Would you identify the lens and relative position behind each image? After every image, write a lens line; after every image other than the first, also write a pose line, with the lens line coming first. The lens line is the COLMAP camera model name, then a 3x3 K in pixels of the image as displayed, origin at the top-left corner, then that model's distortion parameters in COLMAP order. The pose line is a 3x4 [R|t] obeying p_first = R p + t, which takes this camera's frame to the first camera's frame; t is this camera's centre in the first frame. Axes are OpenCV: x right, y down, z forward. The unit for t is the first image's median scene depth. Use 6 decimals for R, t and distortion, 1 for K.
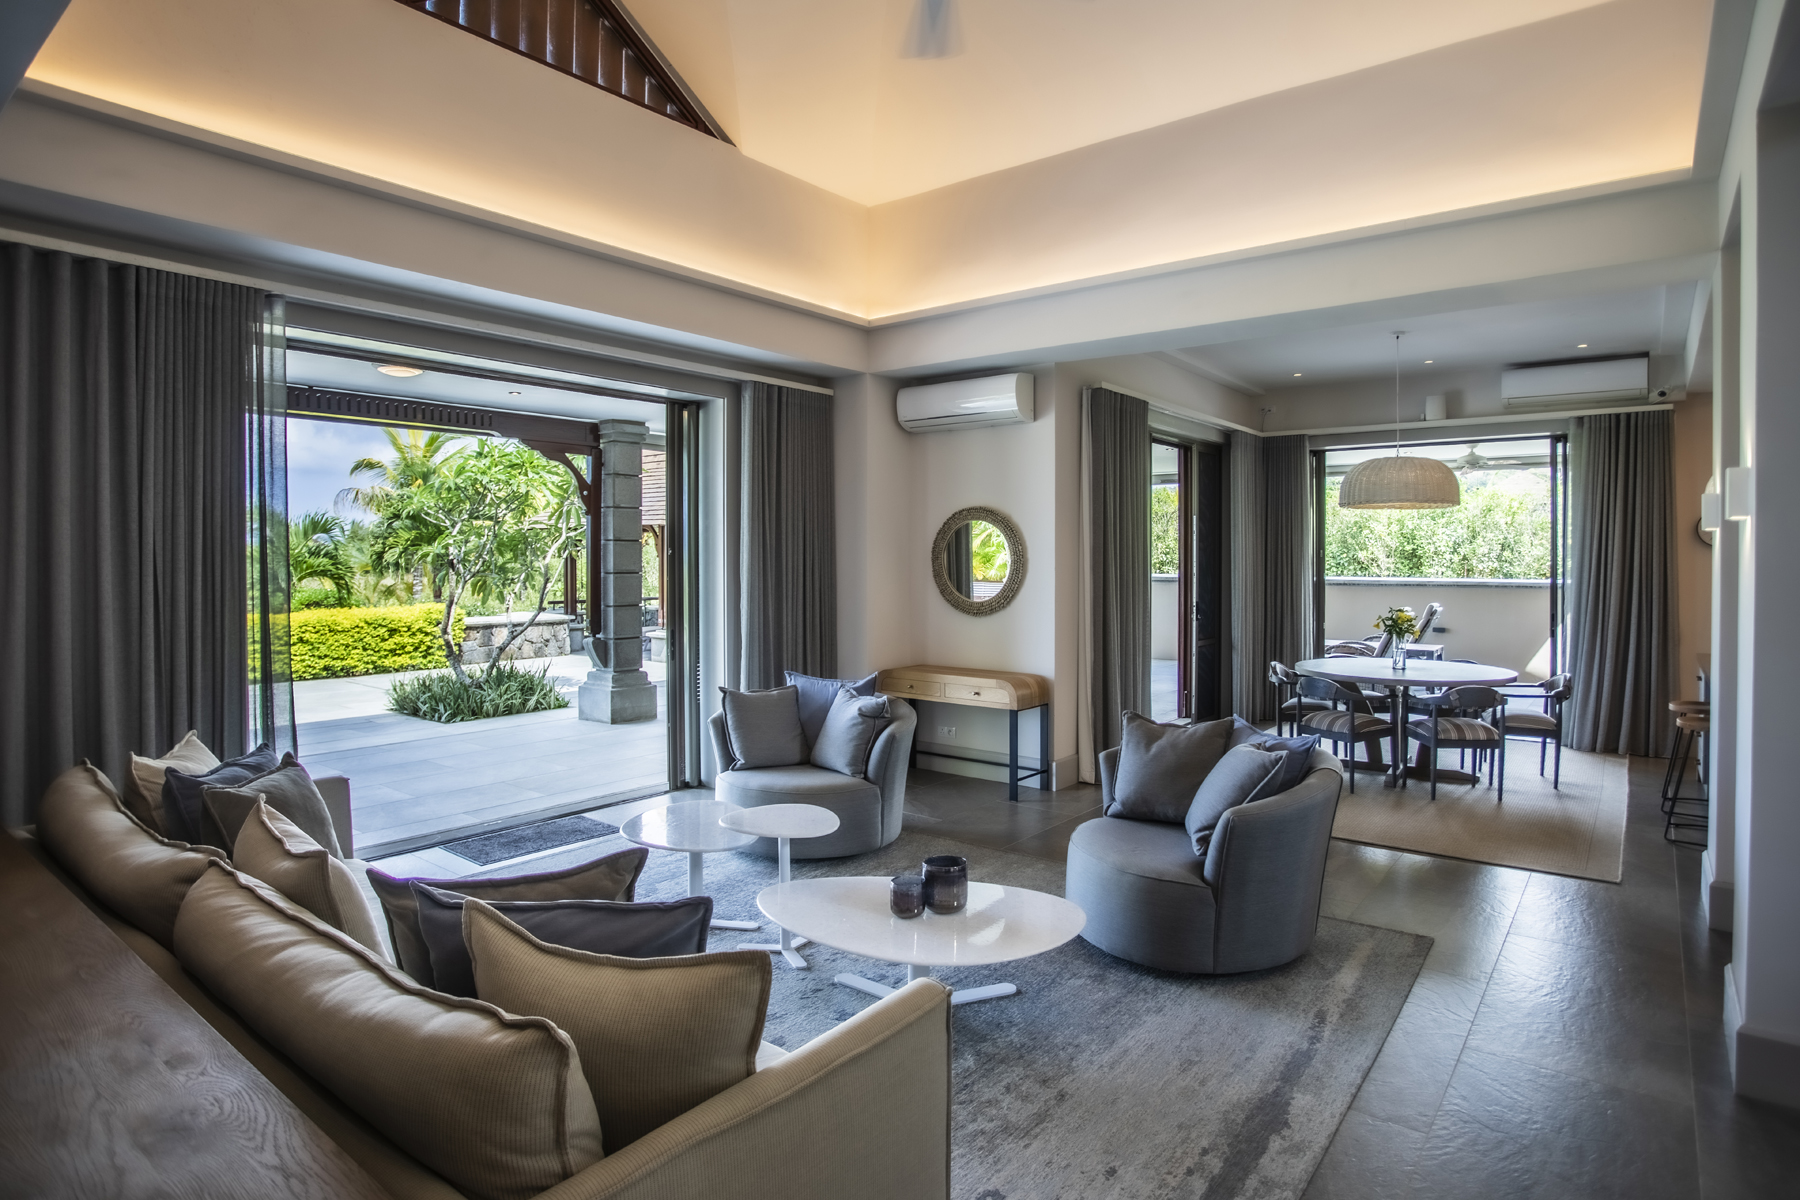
lens RADIAL K [[930.0, 0, 901.5], [0, 930.0, 586.6], [0, 0, 1]] dist [0.000055, 0.000018]
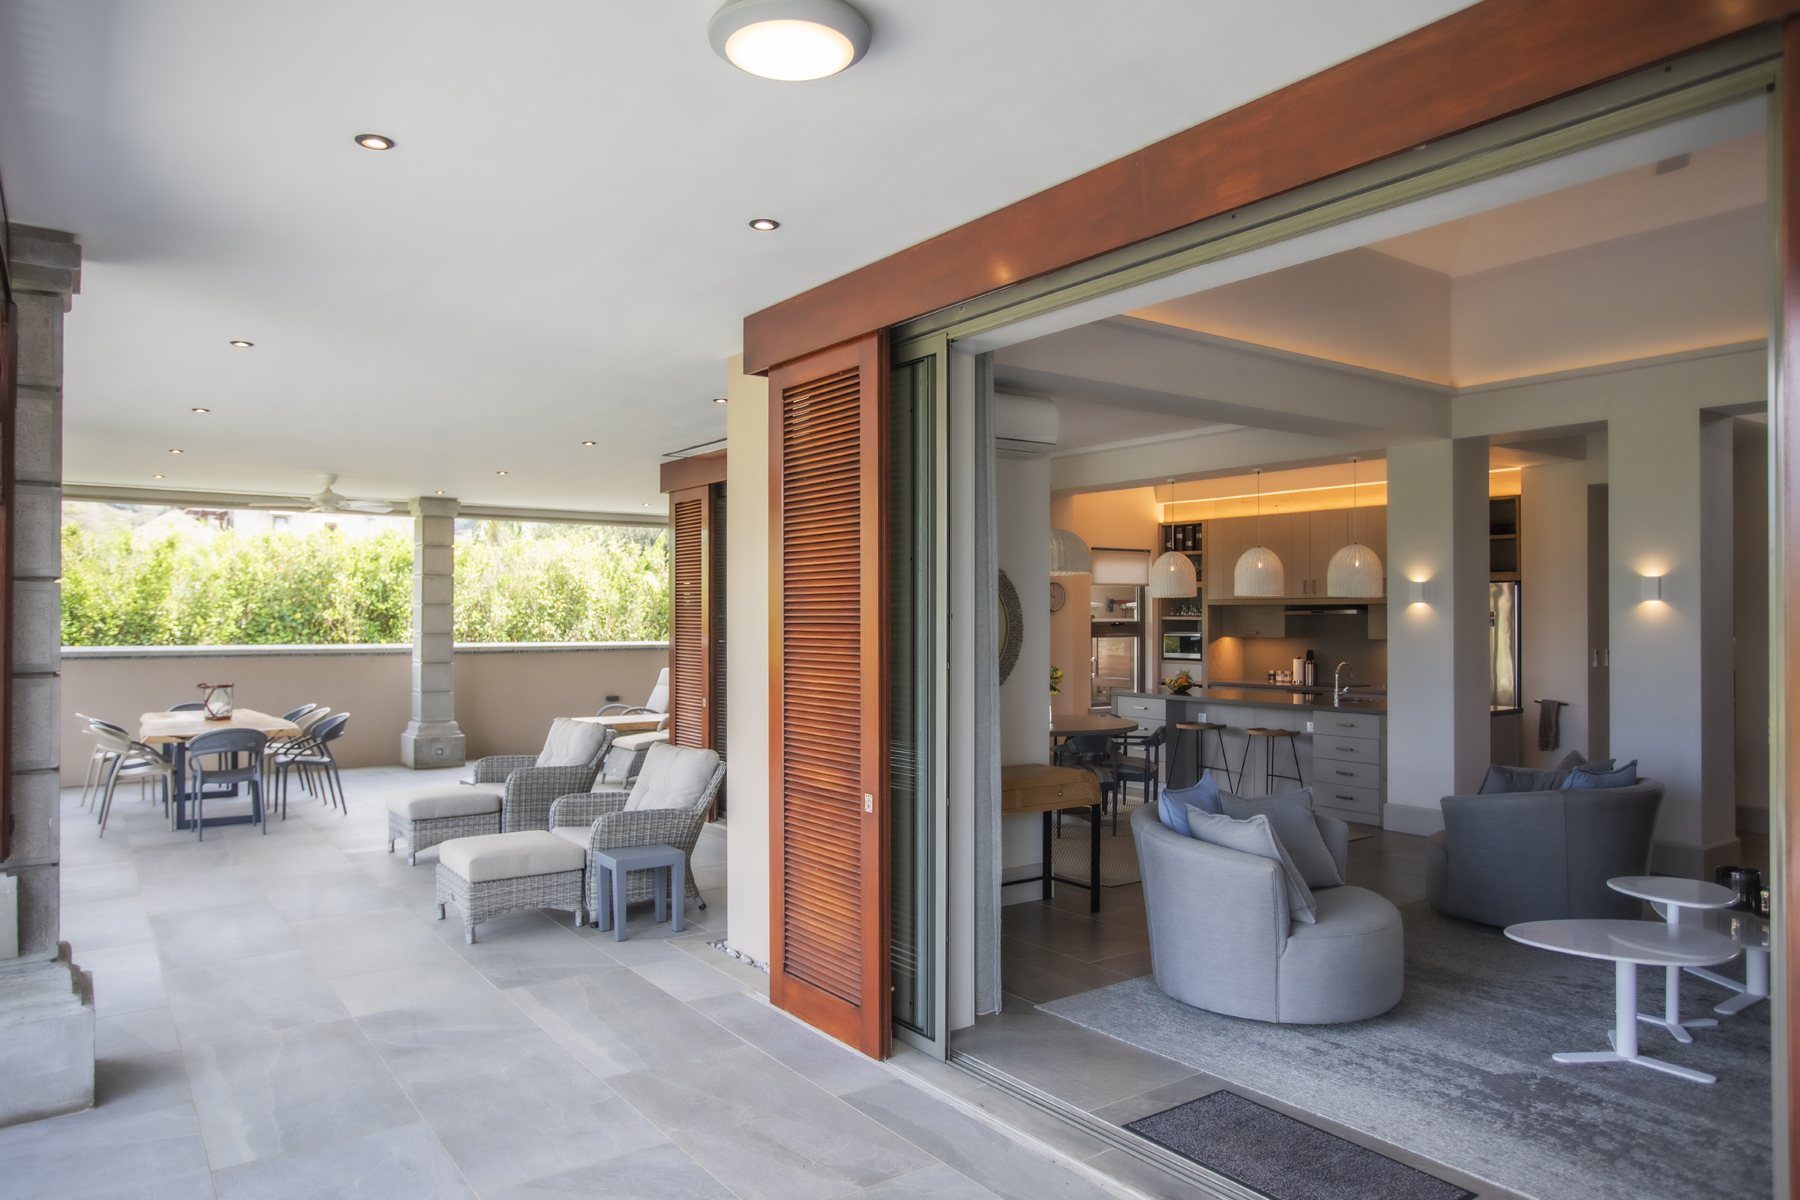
lens RADIAL K [[1182.4, 0, 900.4], [0, 1182.4, 604.7], [0, 0, 1]] dist [0.002036, 0.000216]
pose [[0.274886, 0.011645, 0.961406, -0.311403], [0.027337, 0.999428, -0.019922, -0.010126], [-0.961088, 0.031758, 0.274411, 0.282451]]
